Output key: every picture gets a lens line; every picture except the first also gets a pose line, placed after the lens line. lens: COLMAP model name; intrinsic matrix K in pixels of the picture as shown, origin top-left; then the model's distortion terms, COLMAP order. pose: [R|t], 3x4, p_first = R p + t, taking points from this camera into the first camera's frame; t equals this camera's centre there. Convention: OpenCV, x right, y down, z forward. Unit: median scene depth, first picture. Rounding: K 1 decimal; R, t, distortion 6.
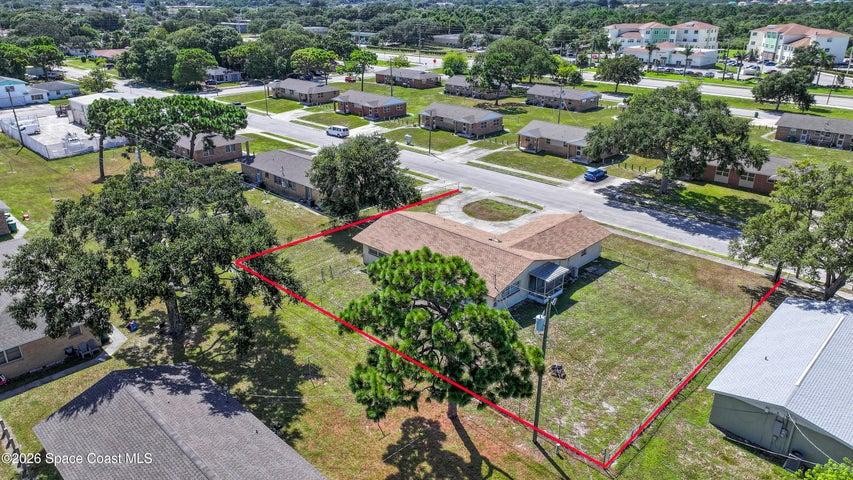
lens RADIAL K [[601.8, 0, 431.4], [0, 601.8, 241.0], [0, 0, 1]] dist [0.009373, 0.002932]
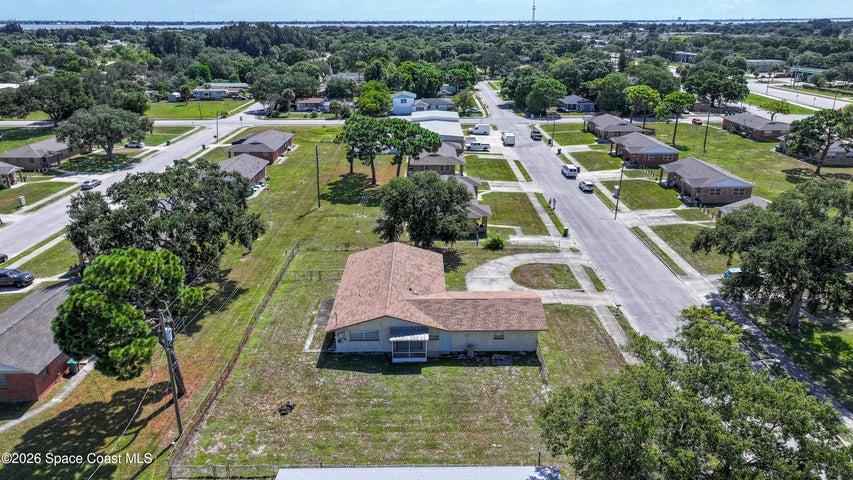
lens RADIAL K [[601.1, 0, 426.5], [0, 601.1, 240.0], [0, 0, 1]] dist [0.006662, 0.003373]
pose [[0.697216, 0.242032, -0.674766, 0.532123], [-0.266794, 0.961271, 0.069128, -0.108695], [0.665365, 0.131827, 0.734787, 0.175205]]
